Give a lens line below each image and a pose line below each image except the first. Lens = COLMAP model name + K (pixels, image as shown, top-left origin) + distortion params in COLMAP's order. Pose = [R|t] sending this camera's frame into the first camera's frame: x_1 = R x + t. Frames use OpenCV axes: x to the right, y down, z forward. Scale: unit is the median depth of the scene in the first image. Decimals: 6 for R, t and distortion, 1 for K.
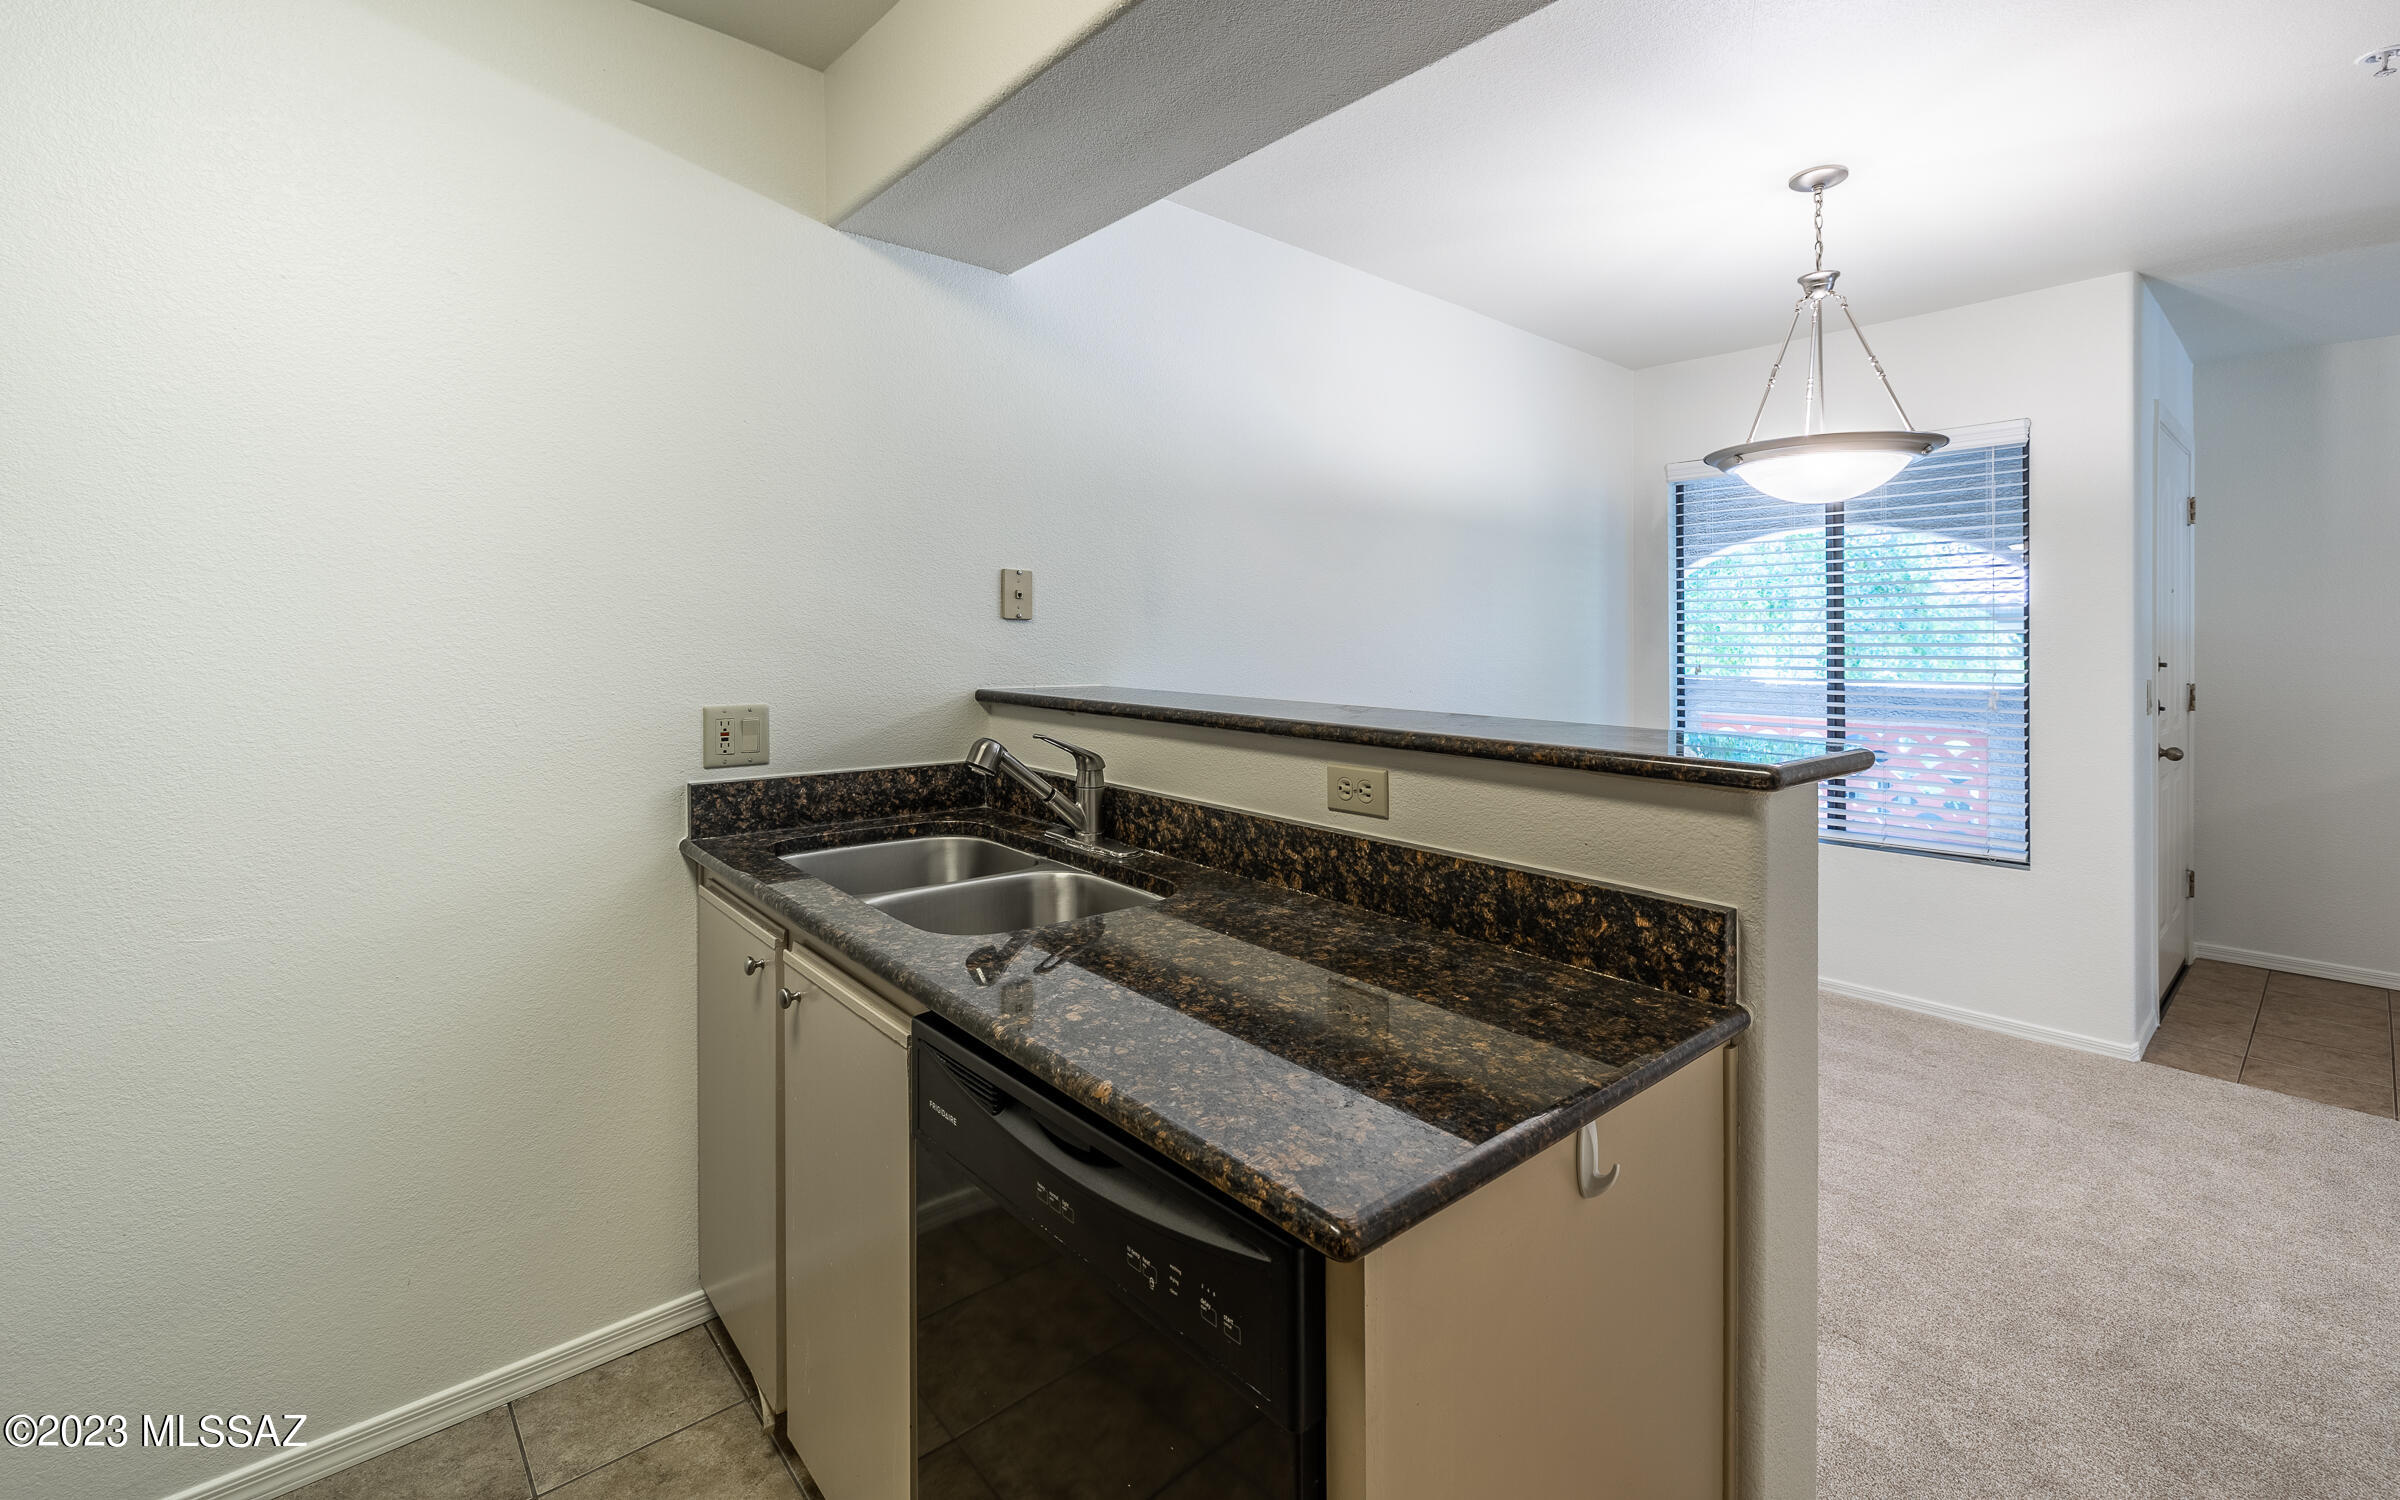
lens RADIAL K [[1027.0, 0, 1197.1], [0, 1027.0, 706.7], [0, 0, 1]] dist [0.001613, -0.003101]
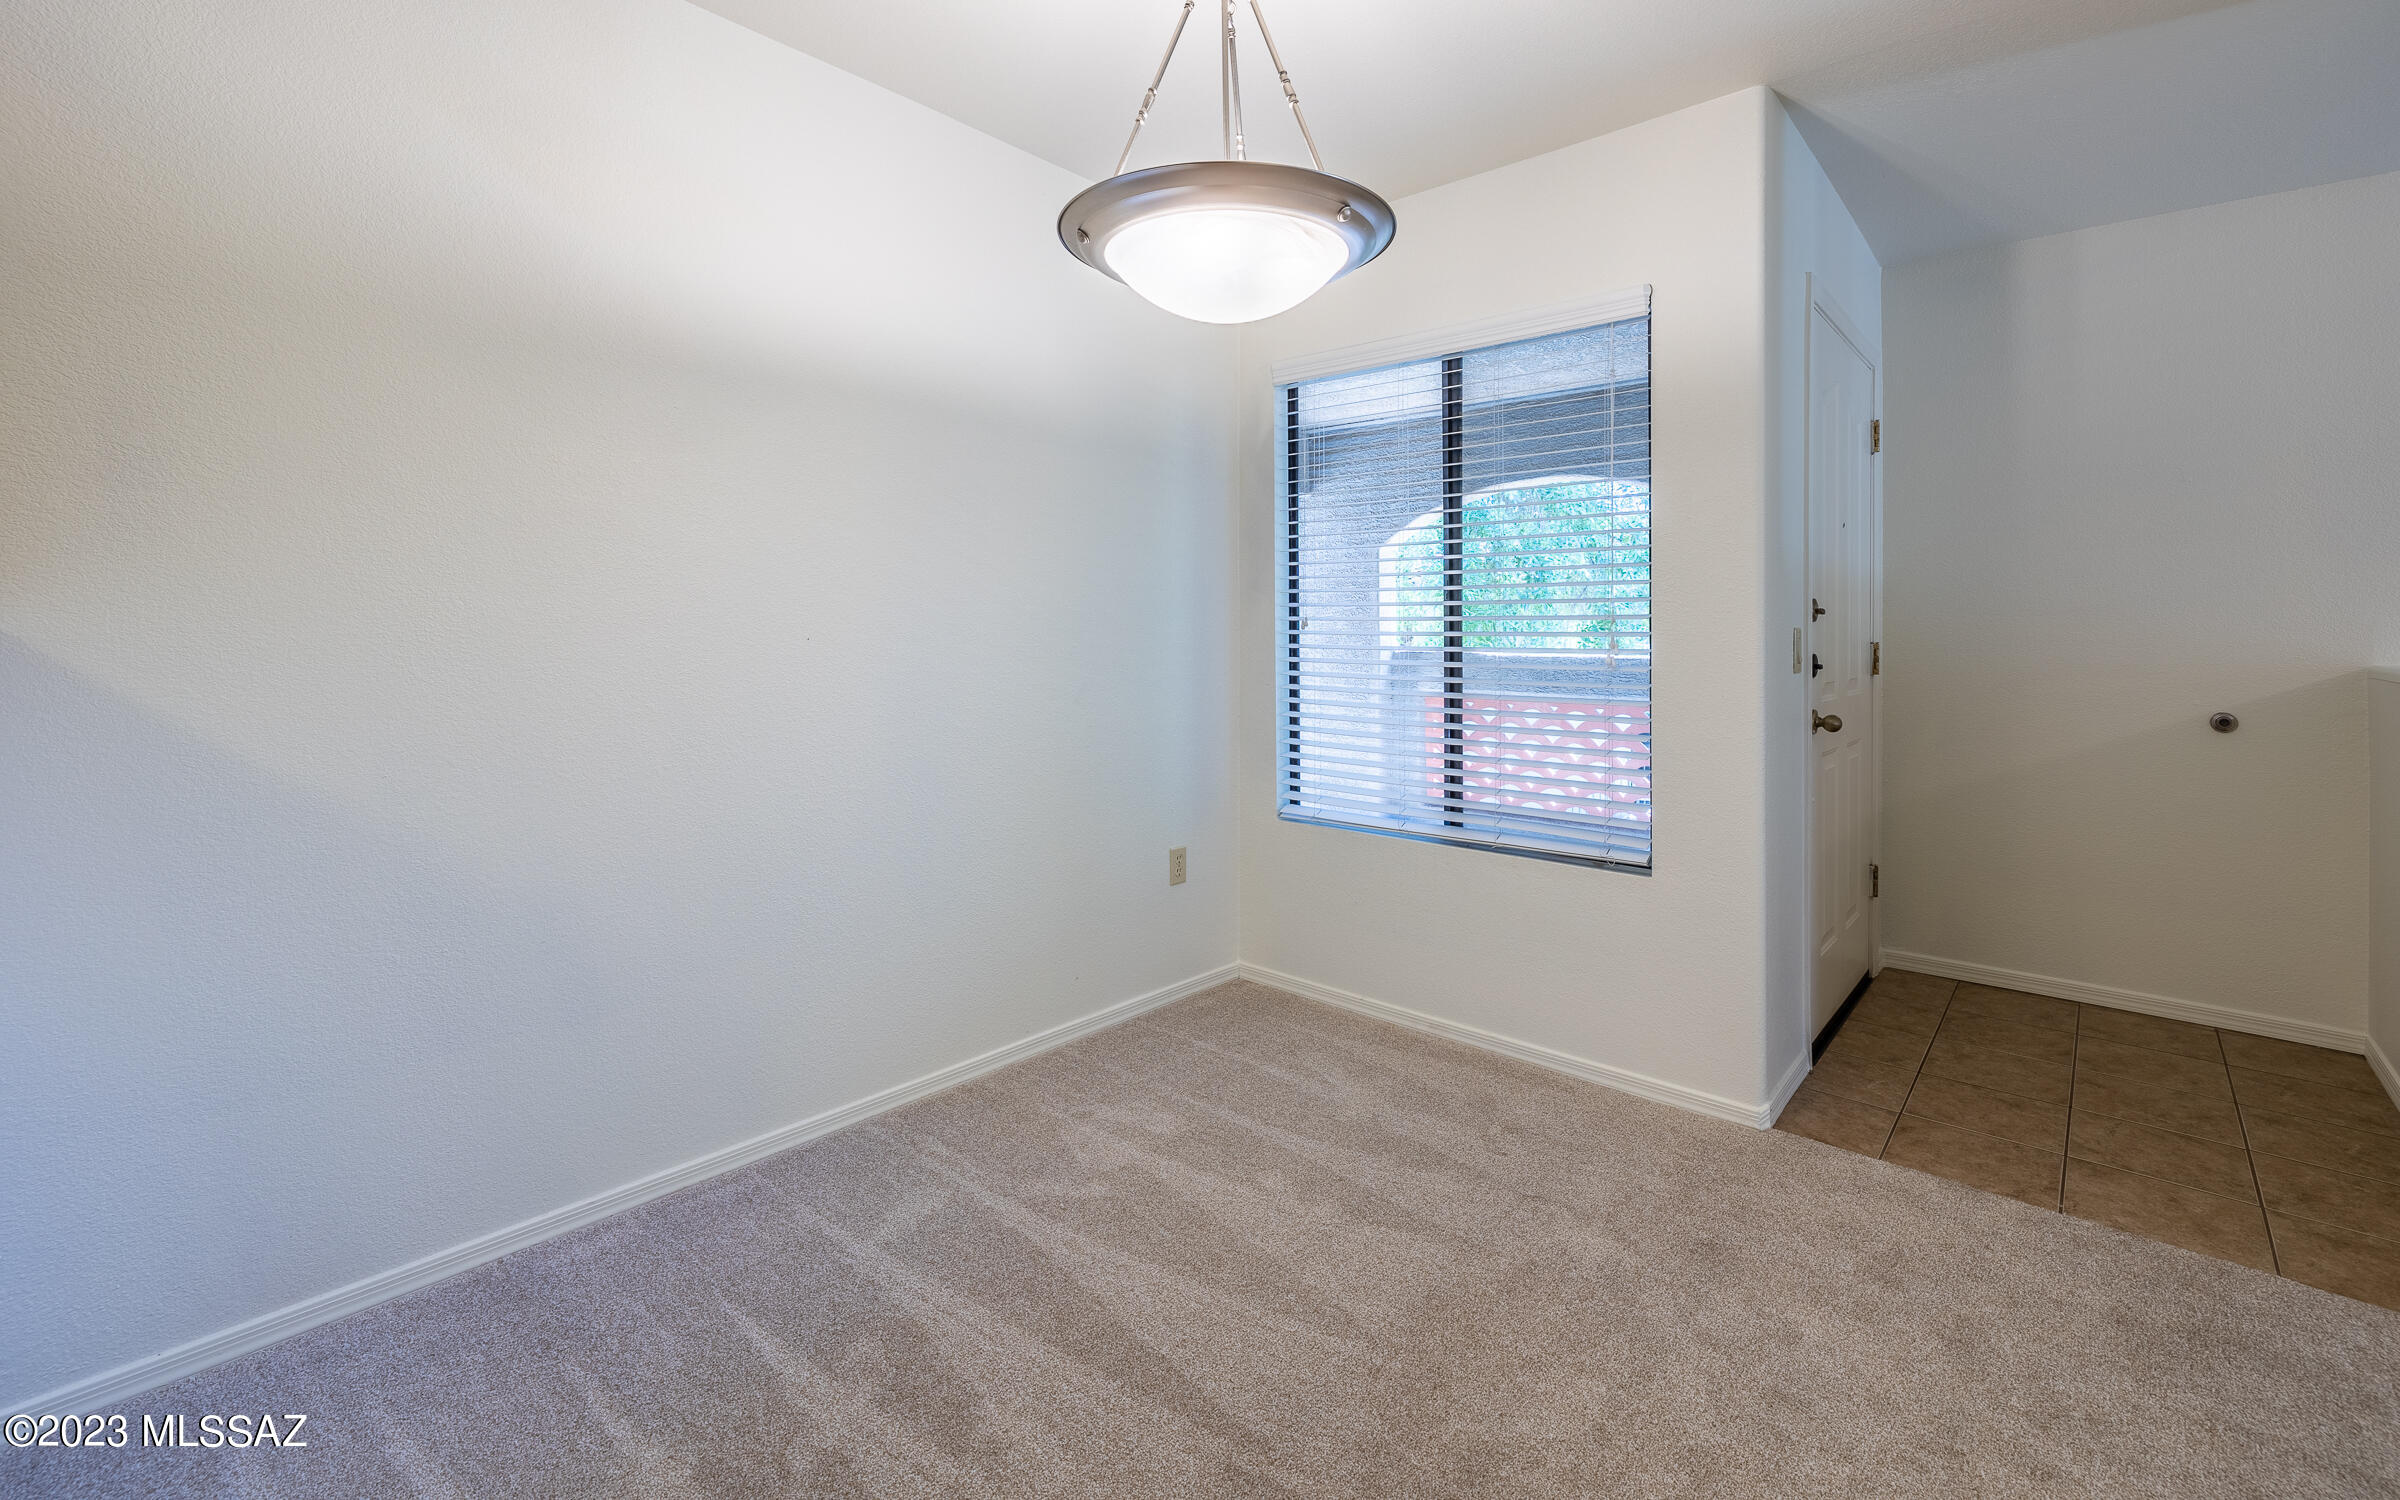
lens RADIAL K [[1038.8, 0, 1207.9], [0, 1038.8, 696.5], [0, 0, 1]] dist [-0.000738, 0.000023]
pose [[0.991143, -0.001171, 0.132791, 0.368839], [0.000910, 0.999998, 0.002025, 0.022872], [-0.132793, -0.001887, 0.991142, 0.268979]]
